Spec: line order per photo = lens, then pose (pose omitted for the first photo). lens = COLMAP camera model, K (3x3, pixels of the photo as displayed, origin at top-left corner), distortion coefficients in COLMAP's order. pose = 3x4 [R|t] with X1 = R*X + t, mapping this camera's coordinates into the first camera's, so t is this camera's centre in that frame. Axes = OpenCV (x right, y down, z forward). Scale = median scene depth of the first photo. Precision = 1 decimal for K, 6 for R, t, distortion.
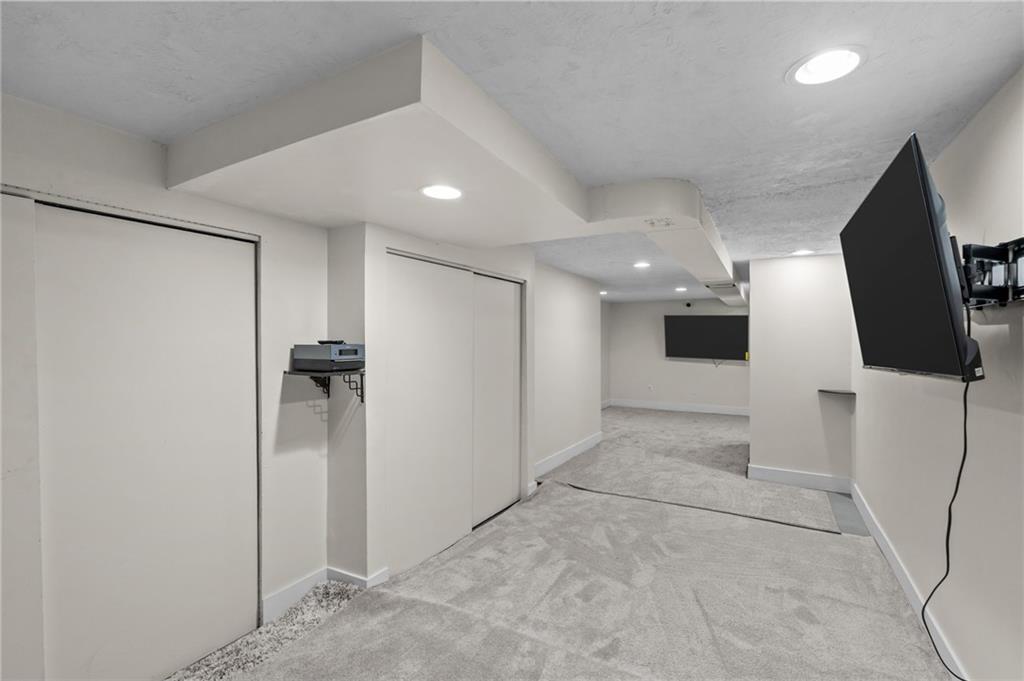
lens RADIAL K [[470.0, 0, 518.4], [0, 470.0, 340.2], [0, 0, 1]] dist [-0.005187, 0.001379]
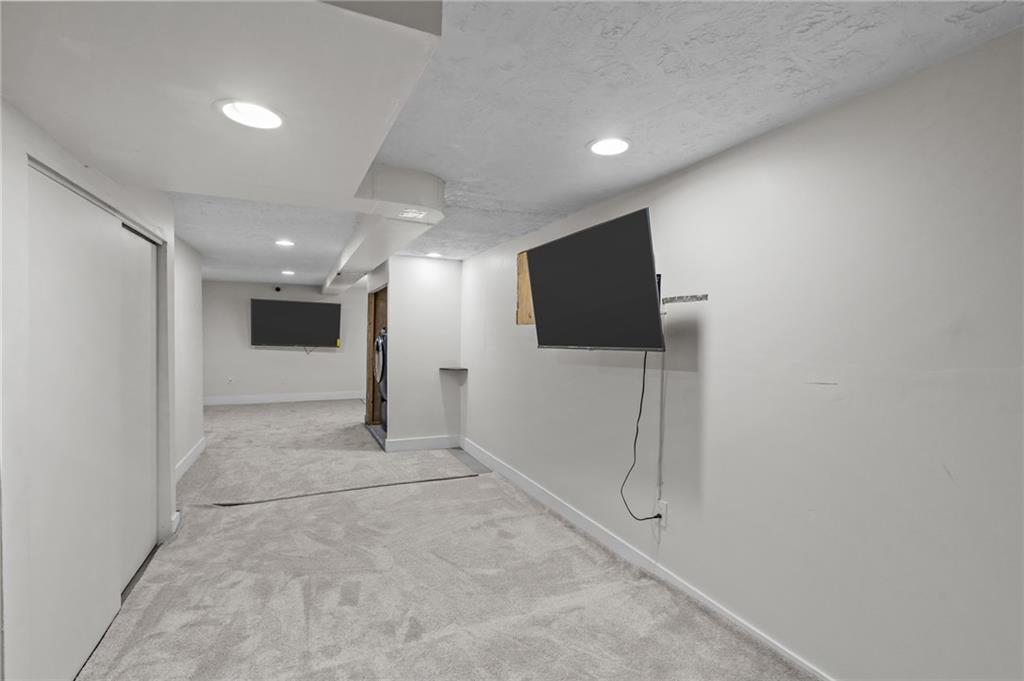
lens RADIAL K [[470.0, 0, 518.4], [0, 470.0, 340.2], [0, 0, 1]] dist [-0.005187, 0.001379]
pose [[0.571442, -0.009768, 0.820584, -0.291520], [-0.011725, 0.999730, 0.020065, 0.004682], [-0.820559, -0.021087, 0.571173, 0.141407]]
